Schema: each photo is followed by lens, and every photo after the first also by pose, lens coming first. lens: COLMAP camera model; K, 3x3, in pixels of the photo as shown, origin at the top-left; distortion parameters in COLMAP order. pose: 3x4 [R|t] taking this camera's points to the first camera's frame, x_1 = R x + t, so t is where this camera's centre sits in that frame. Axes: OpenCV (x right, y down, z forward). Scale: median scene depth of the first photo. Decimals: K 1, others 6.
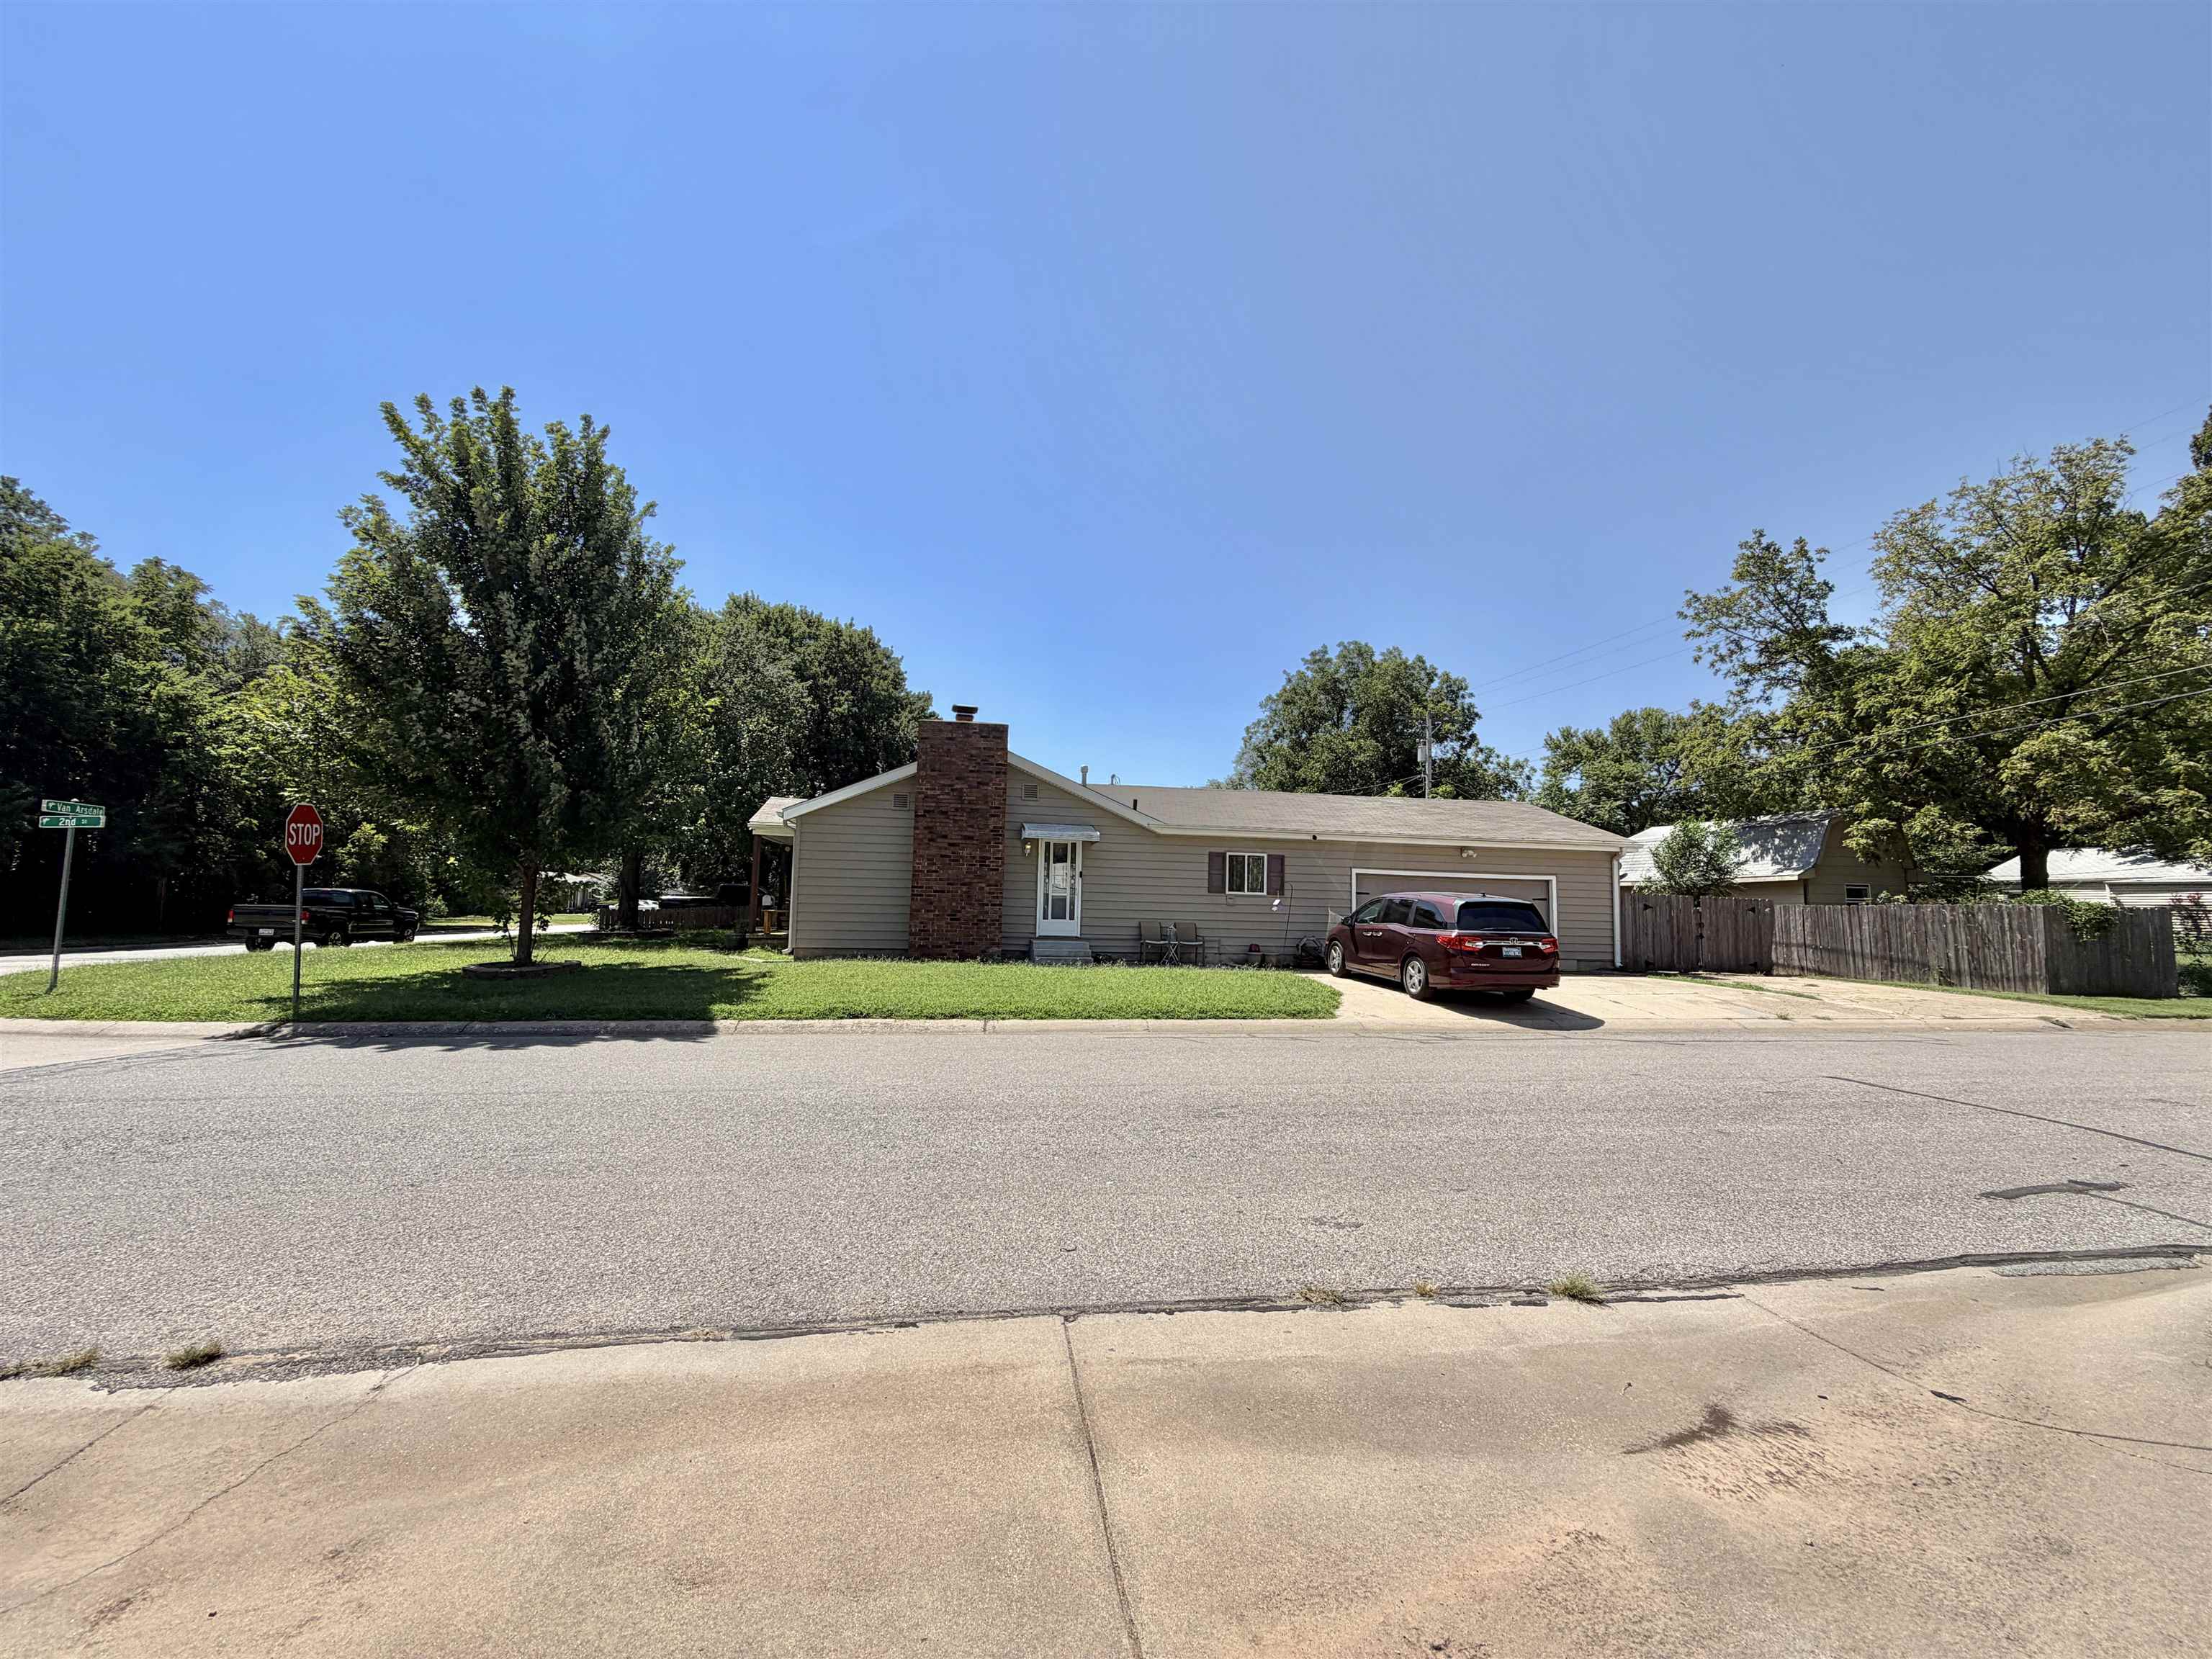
lens RADIAL K [[884.3, 0, 1101.4], [0, 884.3, 834.7], [0, 0, 1]] dist [-0.000578, -0.000129]
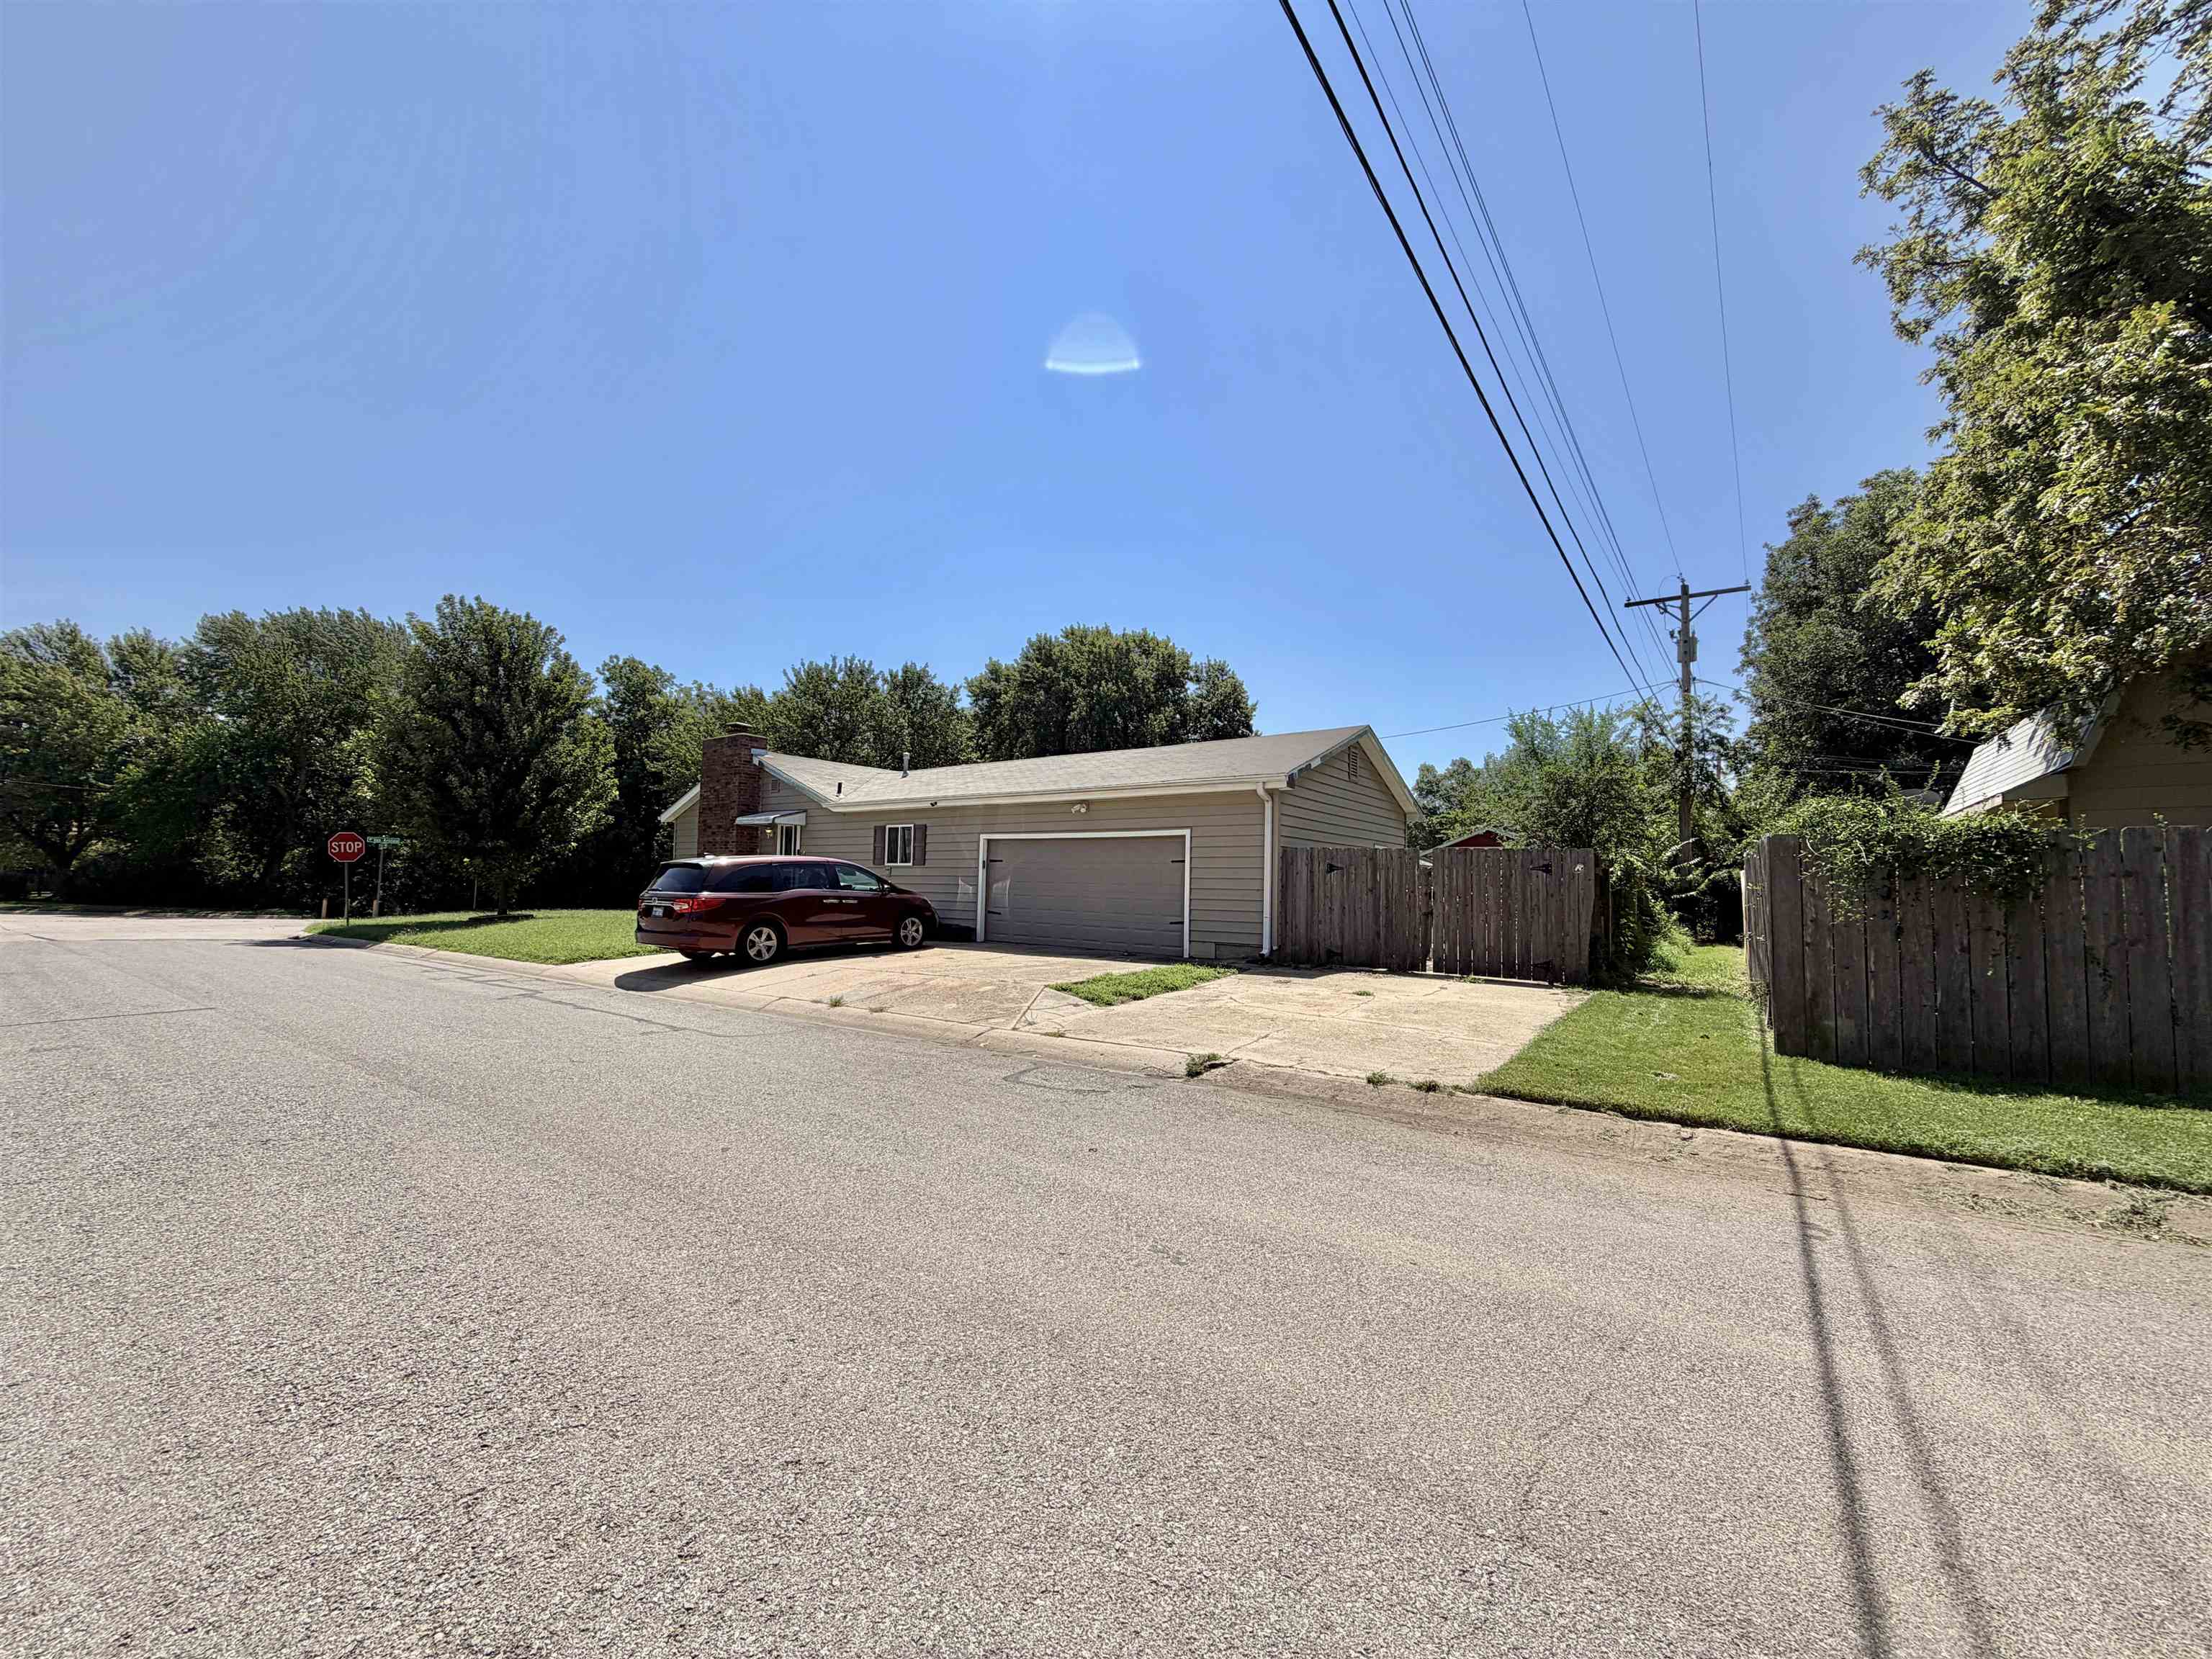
lens RADIAL K [[884.3, 0, 1101.4], [0, 884.3, 834.7], [0, 0, 1]] dist [-0.000578, -0.000129]
pose [[0.721049, -0.053865, -0.690787, 1.002851], [0.058755, 0.998136, -0.016502, 0.061025], [0.690389, -0.028688, 0.722870, 0.429195]]
